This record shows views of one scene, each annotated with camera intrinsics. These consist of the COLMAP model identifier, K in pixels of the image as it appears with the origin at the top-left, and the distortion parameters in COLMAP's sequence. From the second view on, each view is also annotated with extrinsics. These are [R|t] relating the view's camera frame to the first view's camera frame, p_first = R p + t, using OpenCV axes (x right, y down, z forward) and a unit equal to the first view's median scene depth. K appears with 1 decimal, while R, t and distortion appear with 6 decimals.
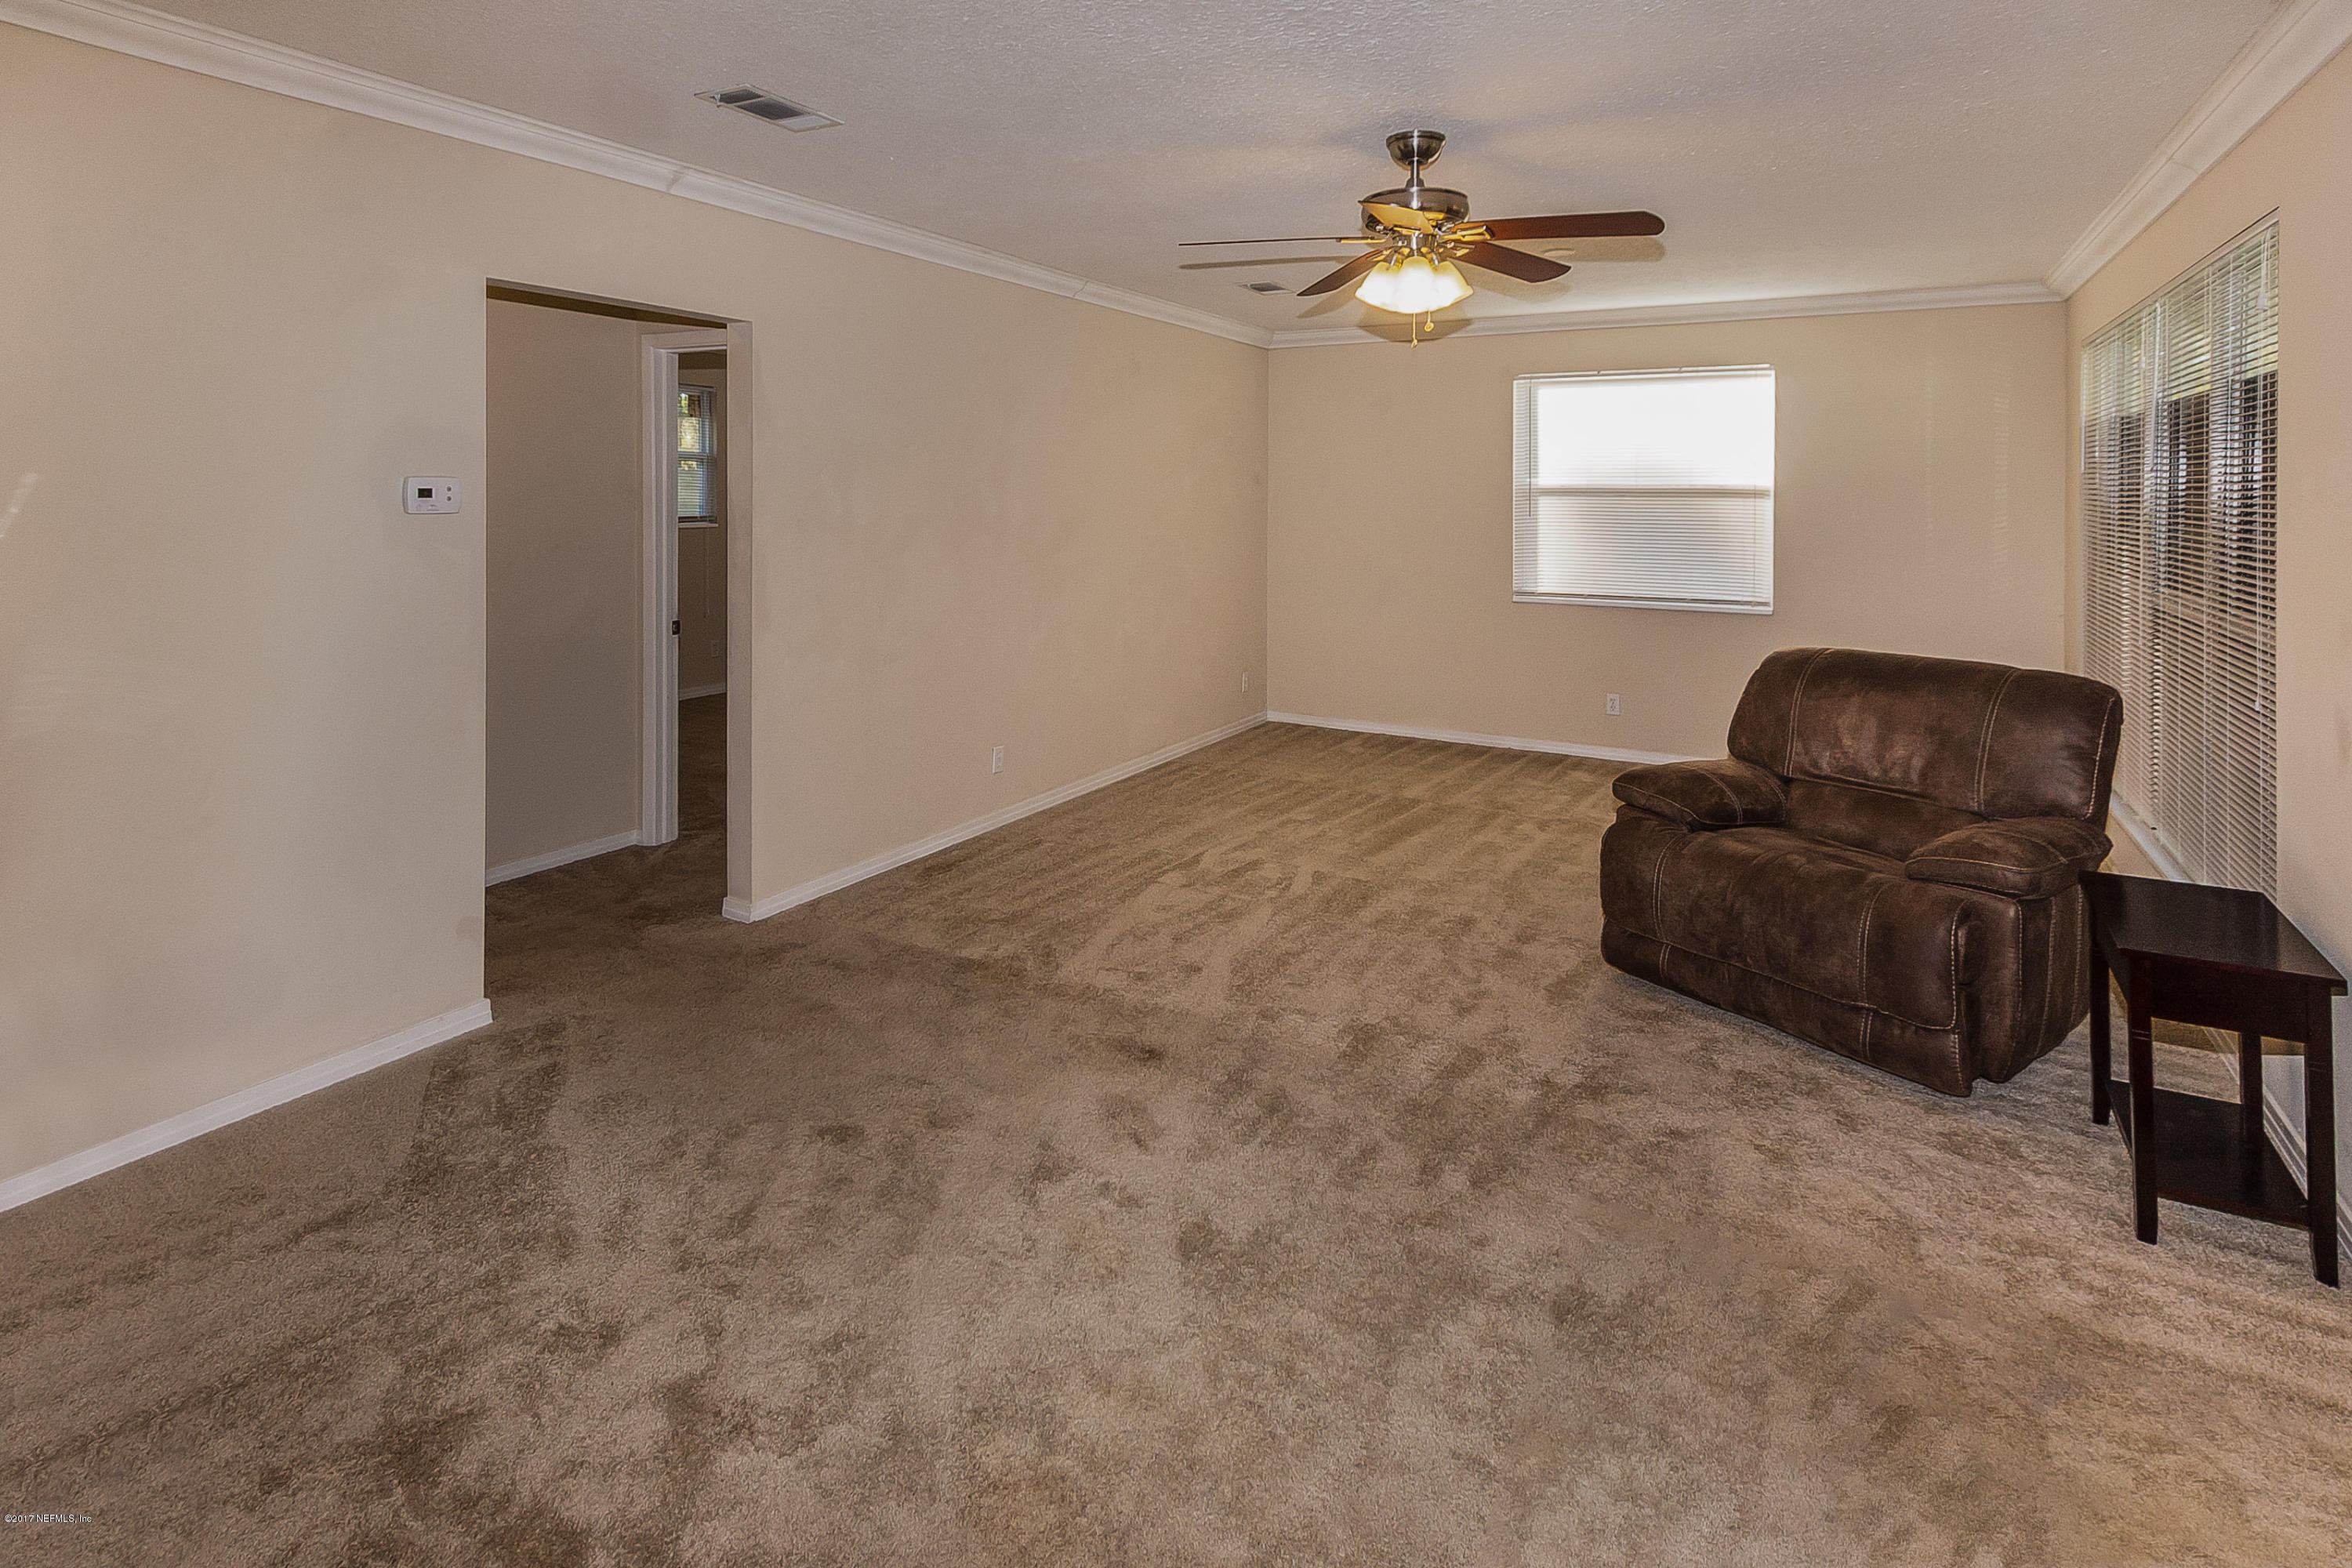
lens RADIAL K [[1183.7, 0, 1186.7], [0, 1183.7, 491.9], [0, 0, 1]] dist [0.004050, 0.001260]
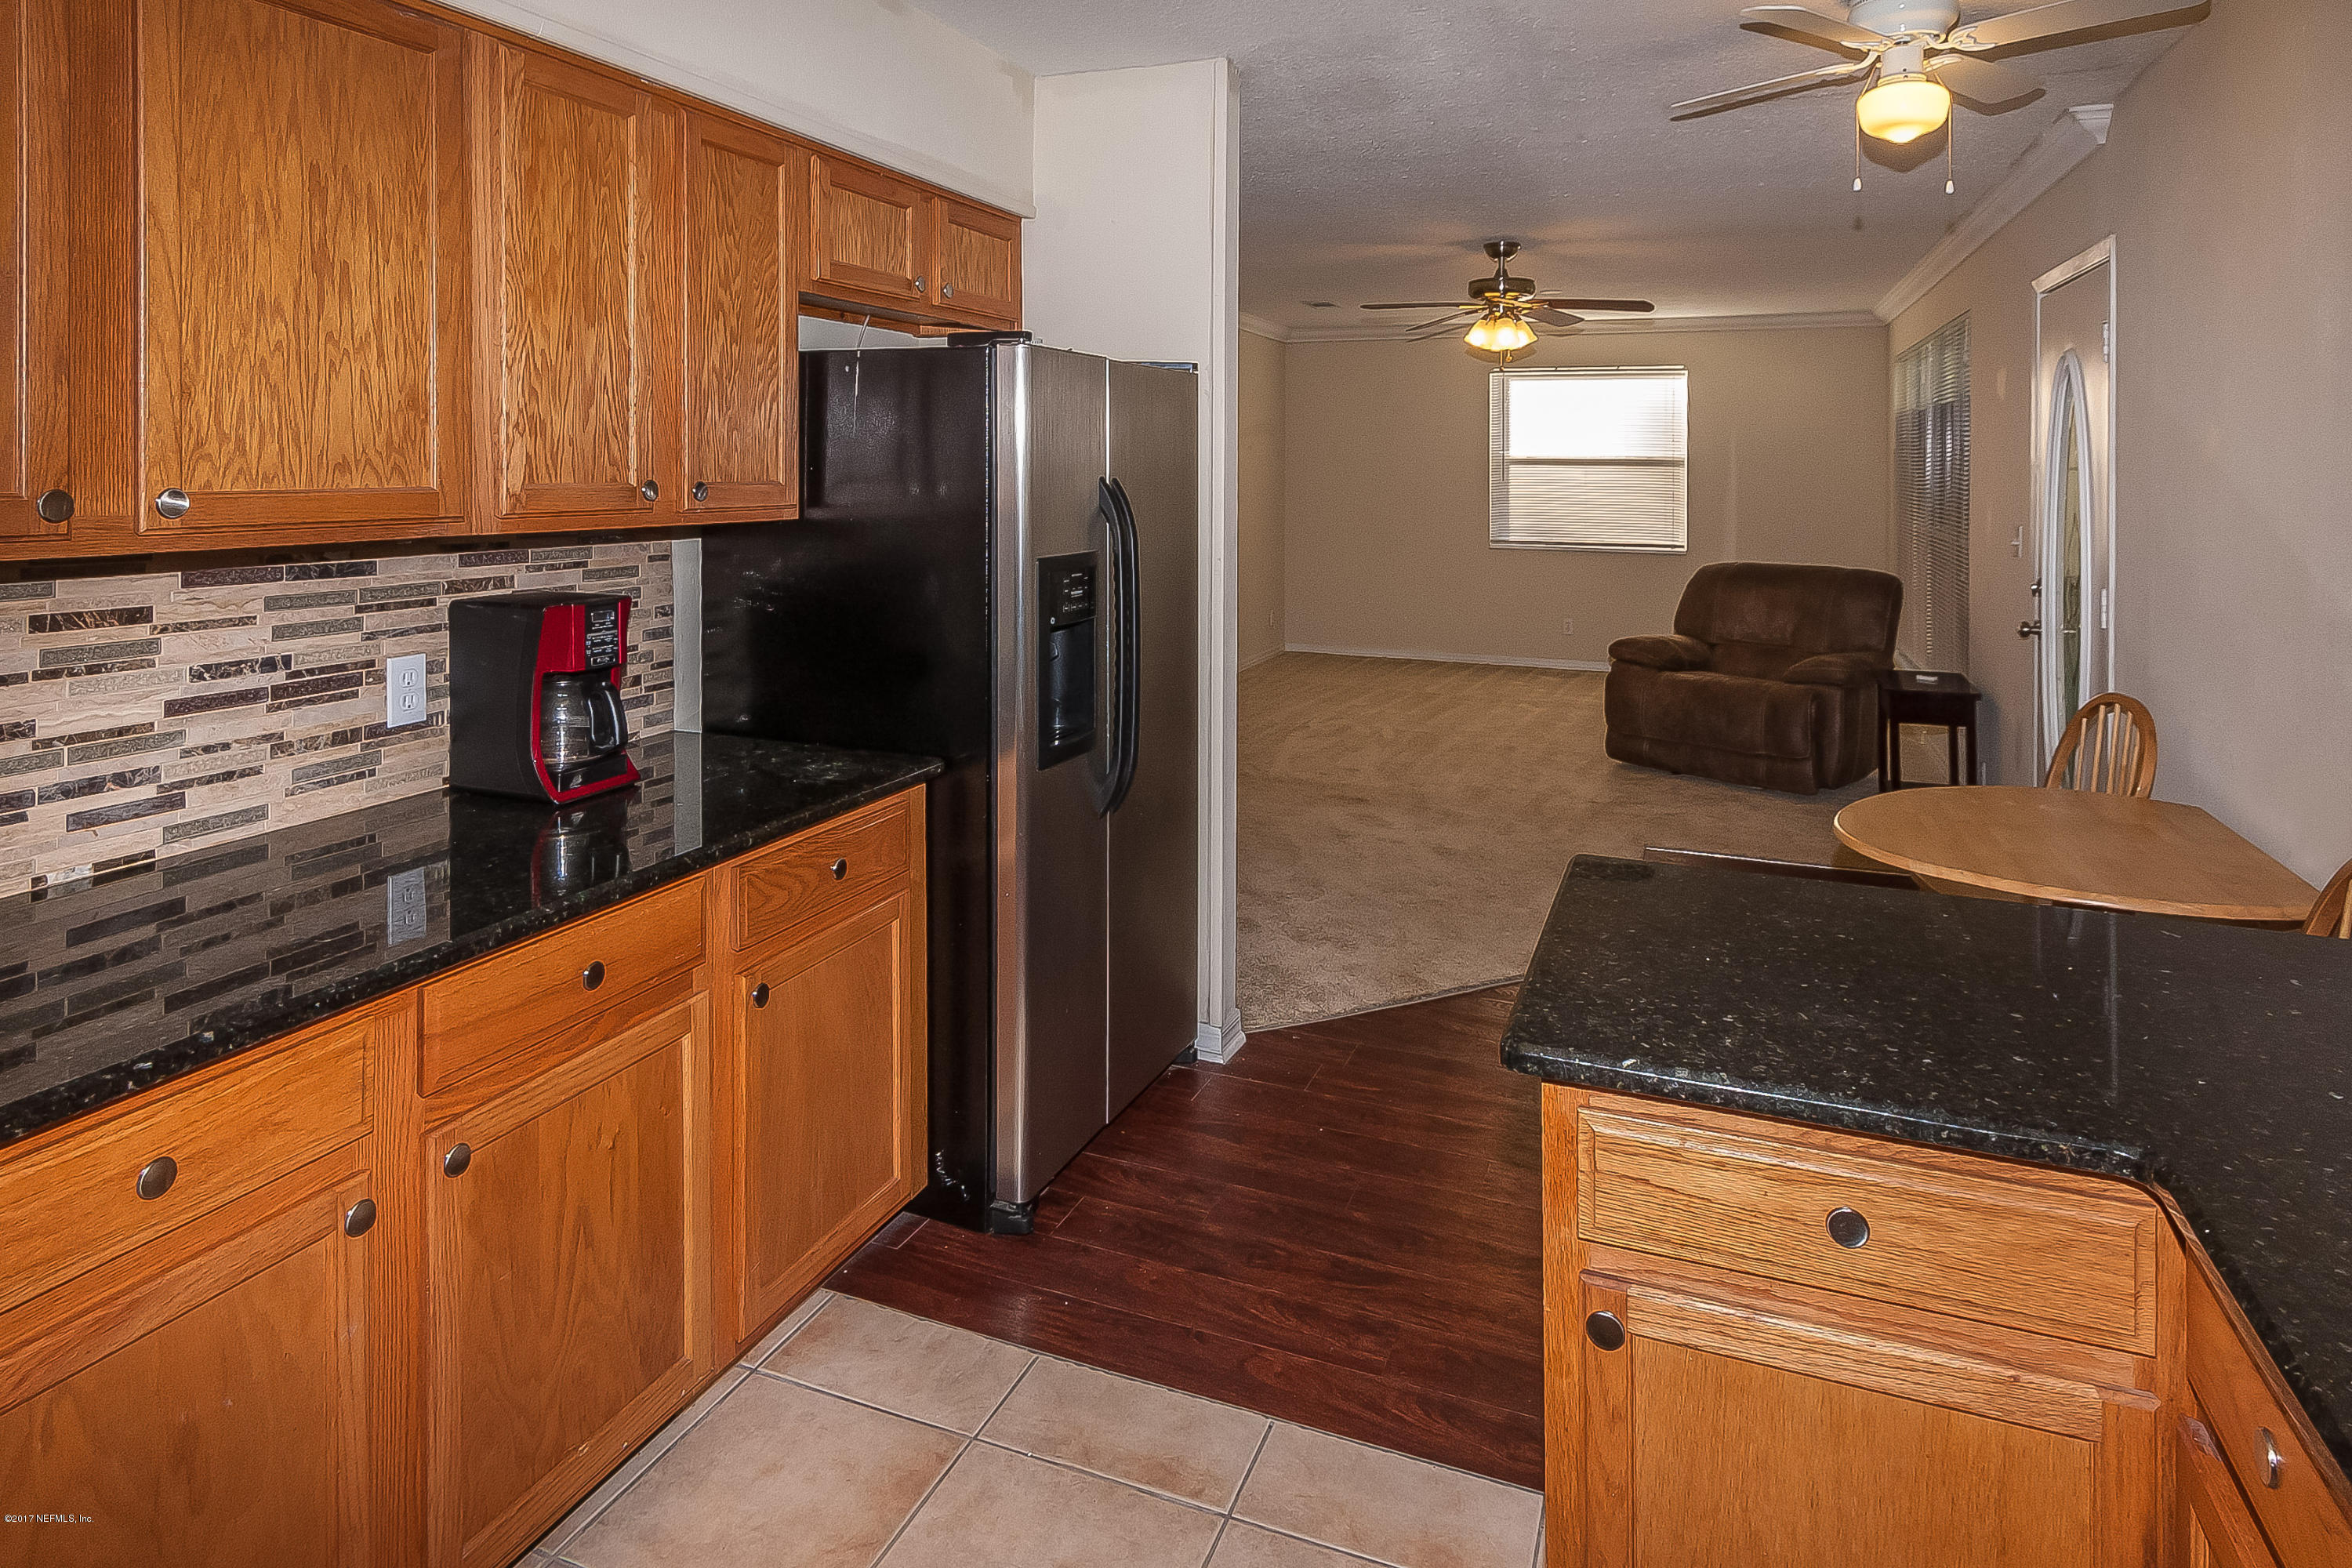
lens RADIAL K [[1370.0, 0, 1168.7], [0, 1370.0, 451.1], [0, 0, 1]] dist [0.001628, -0.000512]
pose [[0.991414, 0.001865, 0.130744, -0.476509], [-0.000885, 0.999971, -0.007552, -0.000270], [-0.130754, 0.007372, 0.991387, -0.757204]]
